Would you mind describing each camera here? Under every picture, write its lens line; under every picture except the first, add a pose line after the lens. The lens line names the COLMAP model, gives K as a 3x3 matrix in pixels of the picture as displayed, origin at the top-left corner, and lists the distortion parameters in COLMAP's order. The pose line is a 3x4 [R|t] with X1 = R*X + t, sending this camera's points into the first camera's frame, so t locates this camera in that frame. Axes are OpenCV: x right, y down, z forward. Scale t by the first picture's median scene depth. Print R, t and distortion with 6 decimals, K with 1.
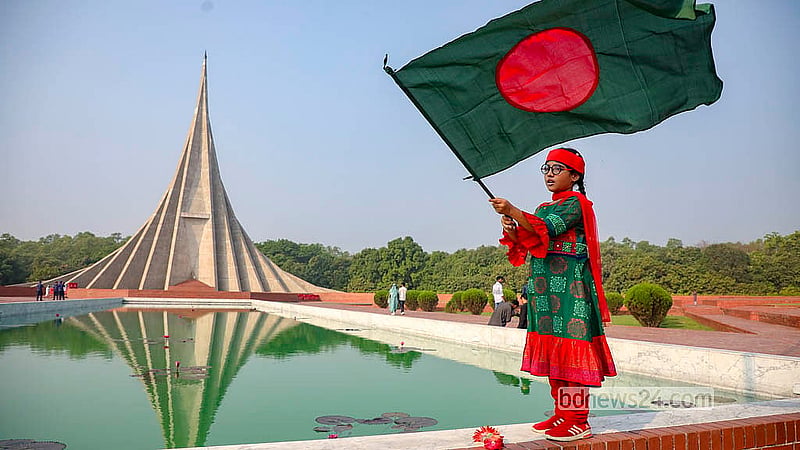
lens RADIAL K [[547.5, 0, 399.7], [0, 547.5, 233.8], [0, 0, 1]] dist [-0.037805, 0.000848]
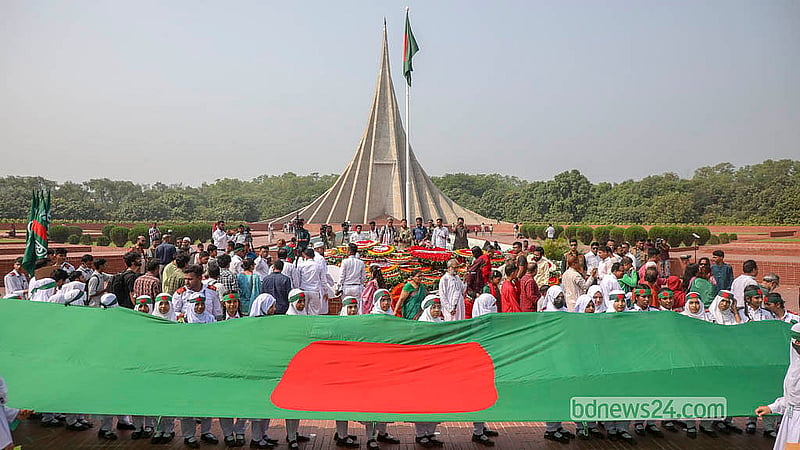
lens RADIAL K [[547.5, 0, 401.5], [0, 547.5, 228.5], [0, 0, 1]] dist [-0.037805, 0.000848]
pose [[0.948589, -0.008595, -0.316393, 0.036389], [0.046222, 0.992676, 0.111613, -0.017812], [0.313117, -0.120500, 0.942039, -0.127787]]
